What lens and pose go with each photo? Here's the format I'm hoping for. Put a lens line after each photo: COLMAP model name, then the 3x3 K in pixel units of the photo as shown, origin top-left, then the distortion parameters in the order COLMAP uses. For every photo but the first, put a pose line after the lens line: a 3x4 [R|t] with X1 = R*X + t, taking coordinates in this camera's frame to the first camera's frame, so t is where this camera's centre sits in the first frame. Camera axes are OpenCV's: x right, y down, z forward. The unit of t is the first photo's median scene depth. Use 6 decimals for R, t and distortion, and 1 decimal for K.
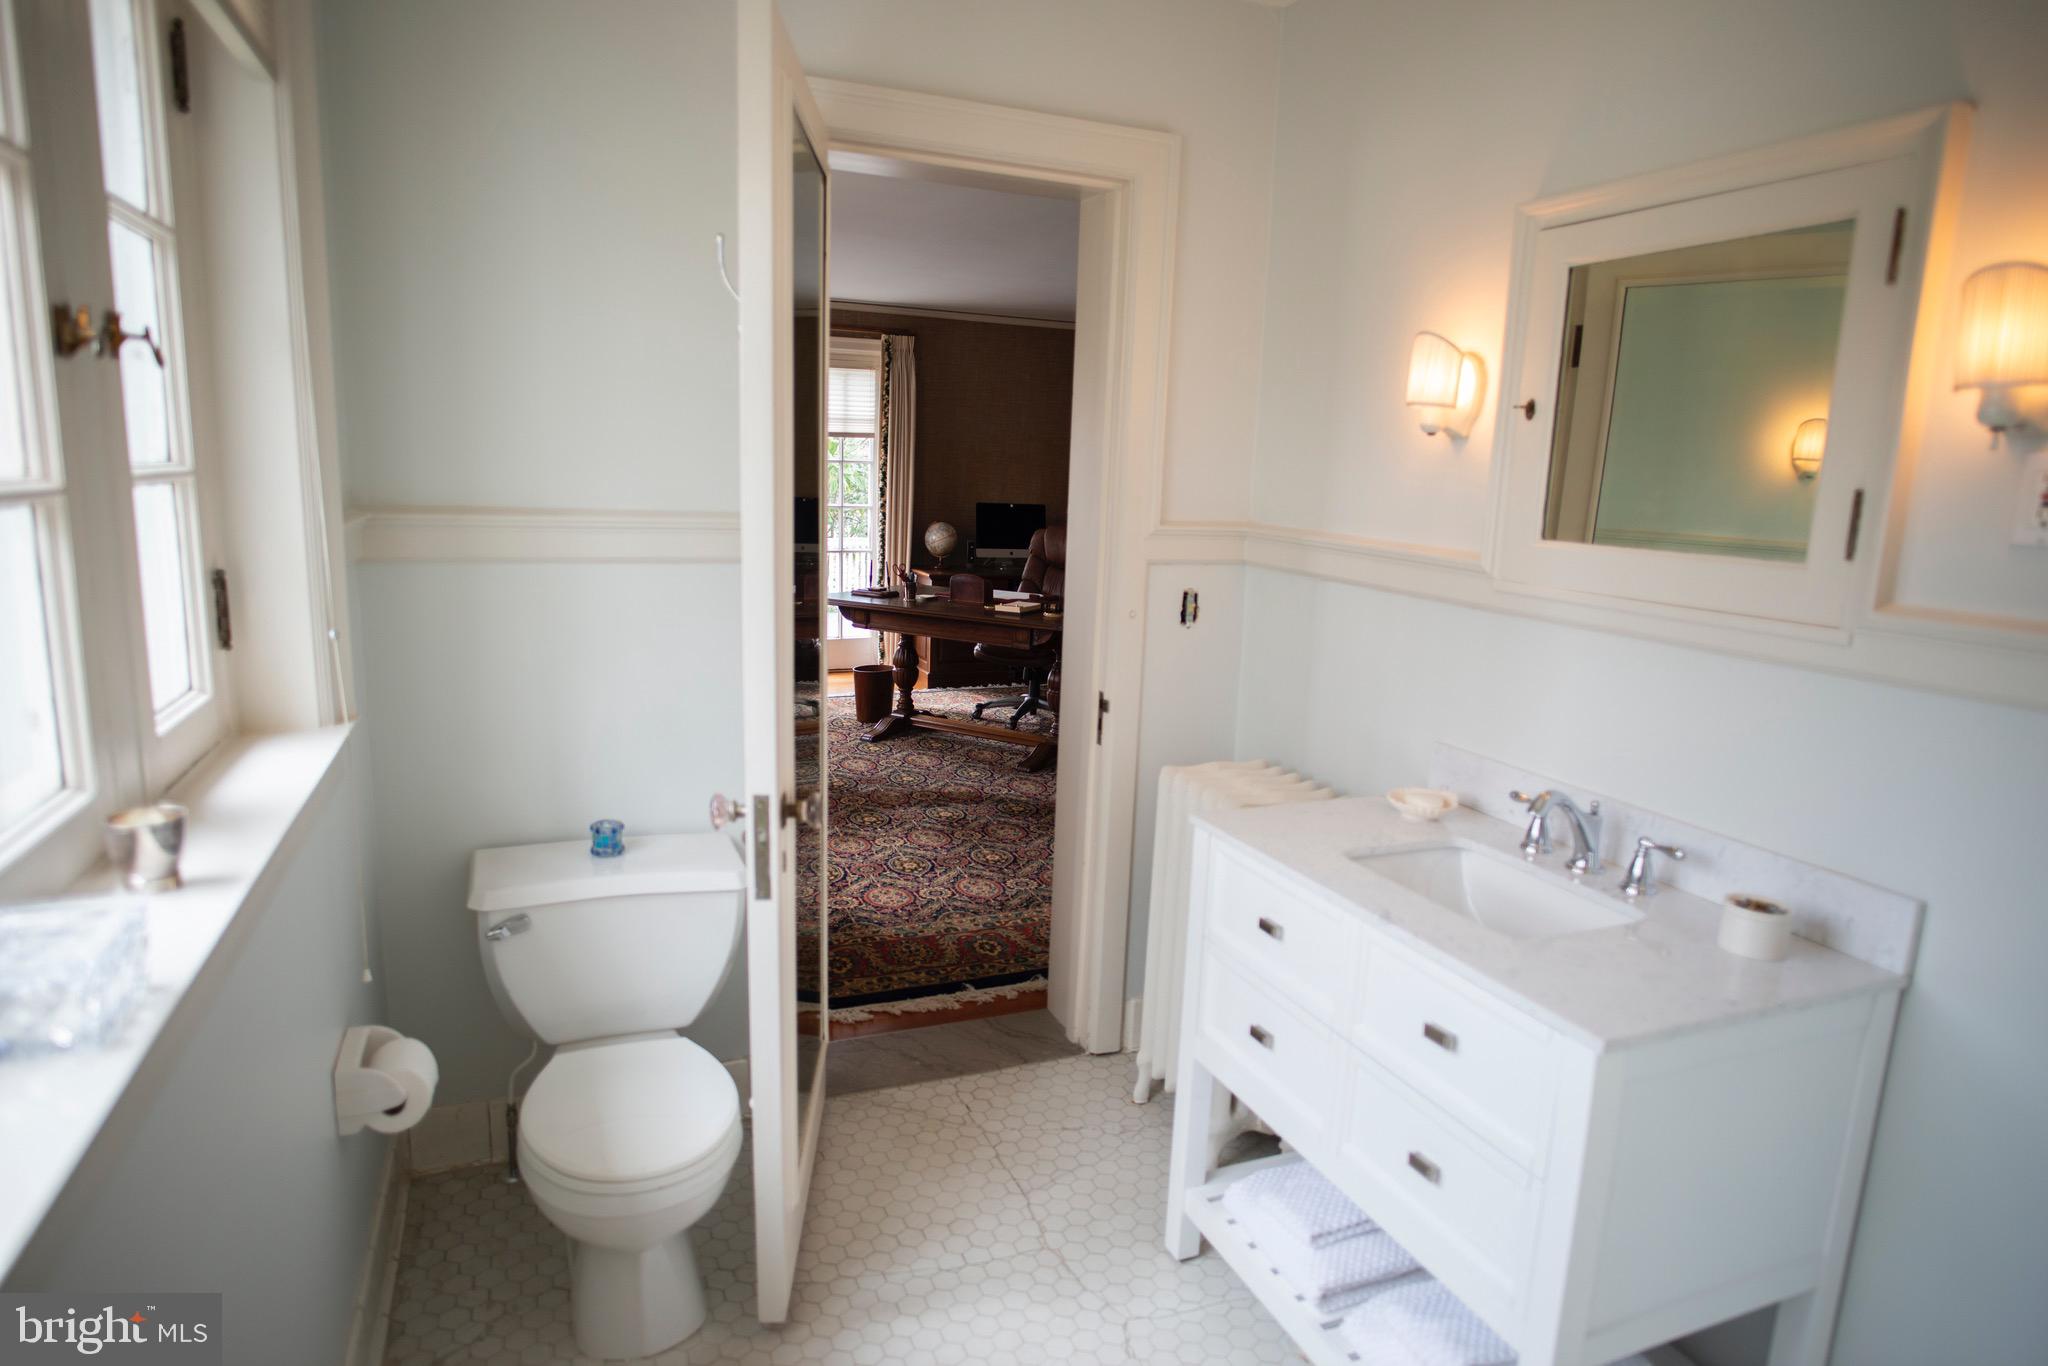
lens RADIAL K [[1174.8, 0, 1024.0], [0, 1174.8, 683.0], [0, 0, 1]] dist [-0.044177, 0.018513]
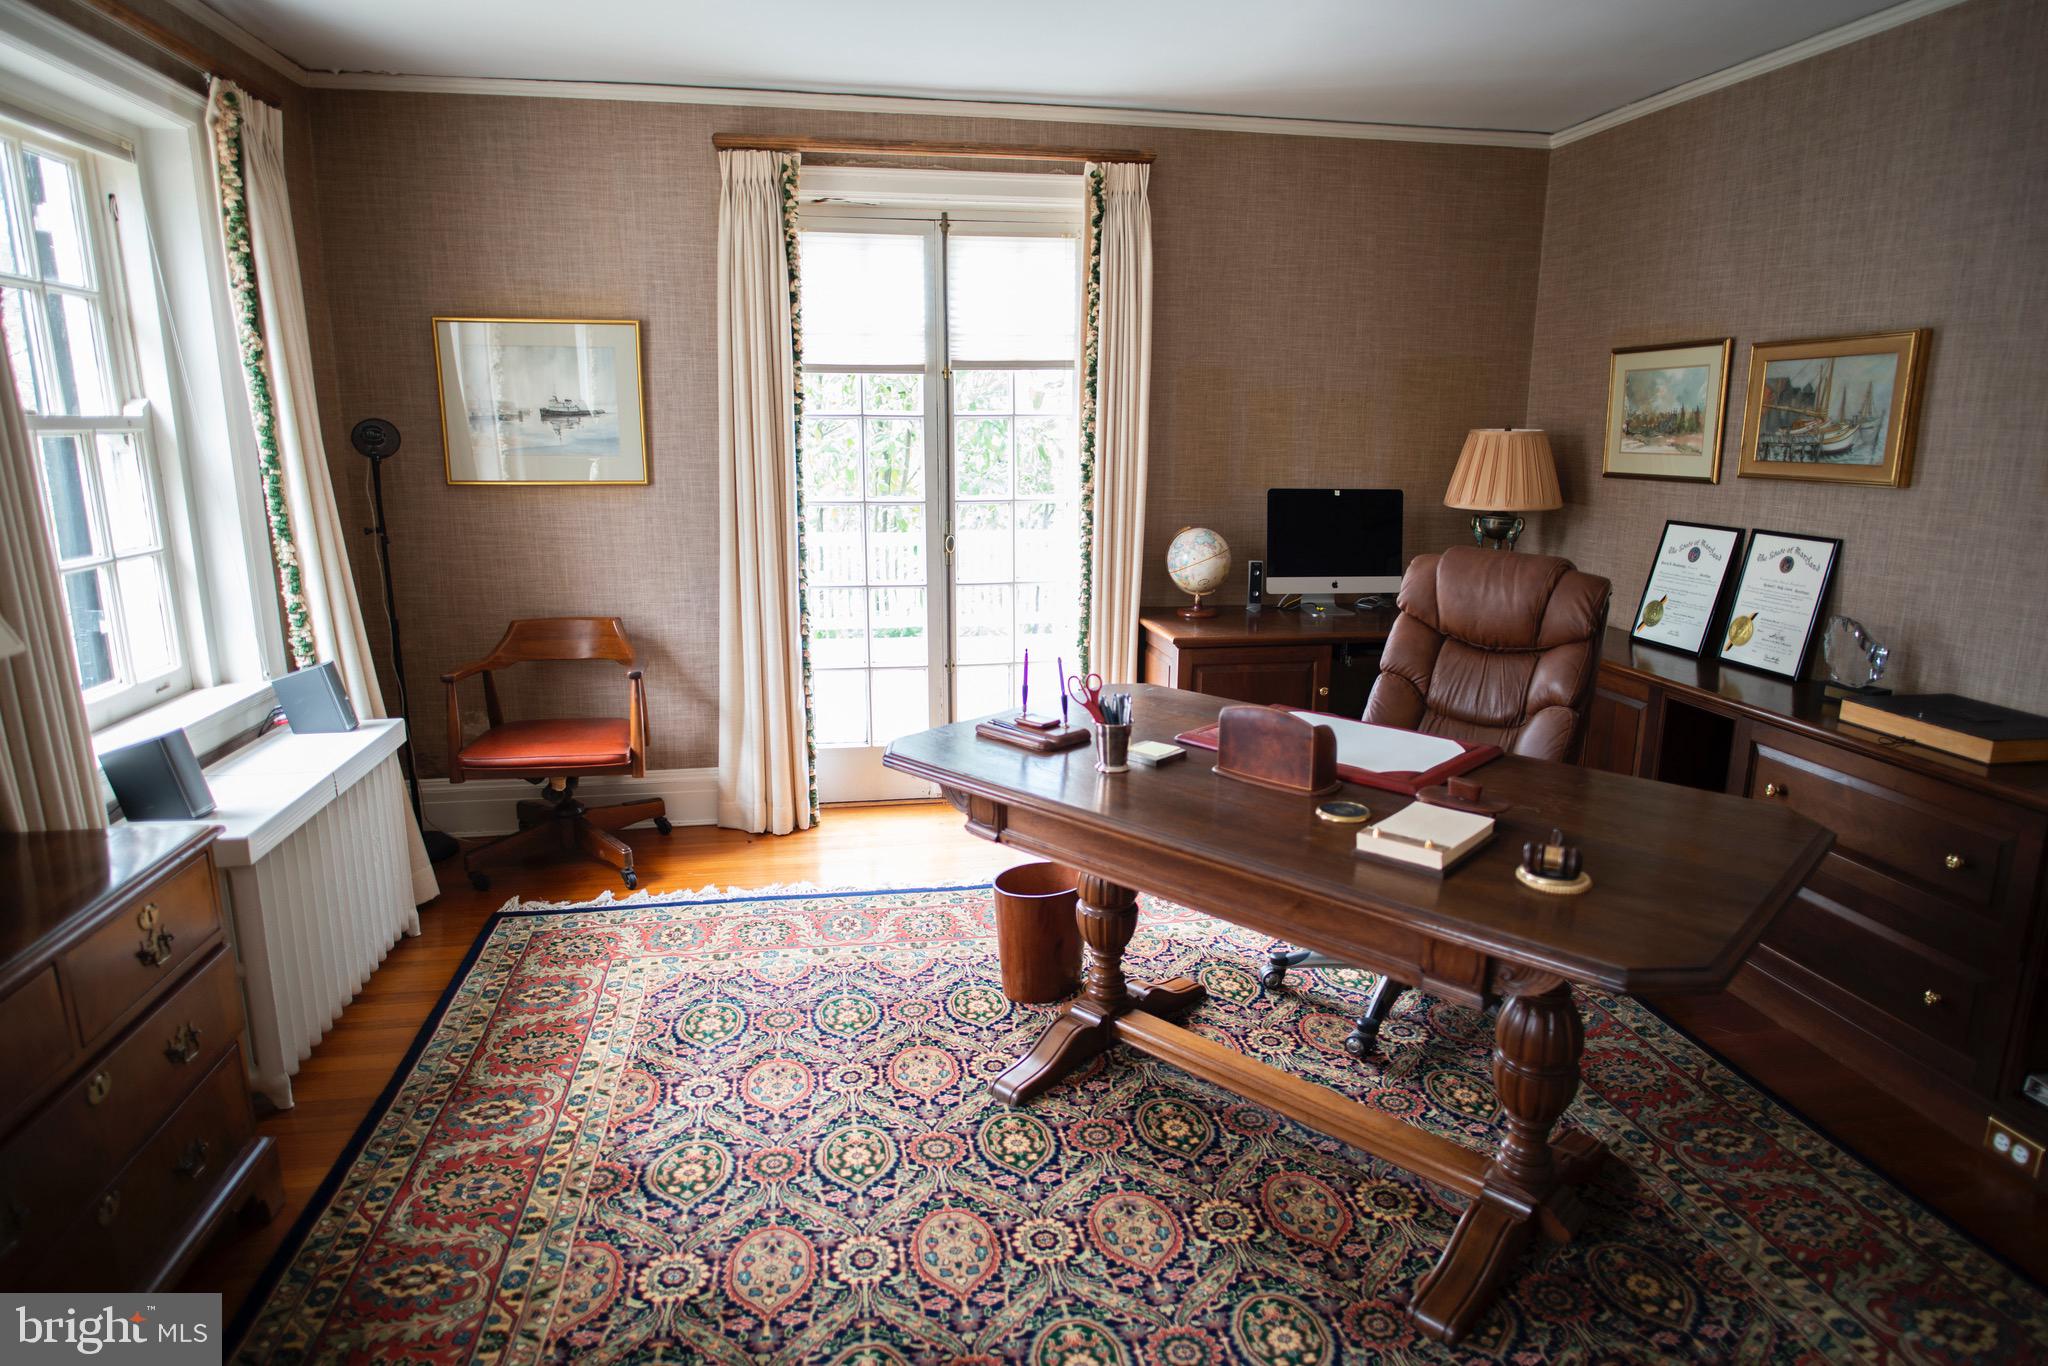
lens RADIAL K [[1174.8, 0, 1024.0], [0, 1174.8, 683.0], [0, 0, 1]] dist [-0.044177, 0.018513]
pose [[0.976288, 0.017204, -0.215790, -0.034087], [-0.010579, 0.999438, 0.031821, -0.087088], [0.216216, -0.028784, 0.975921, 0.490243]]
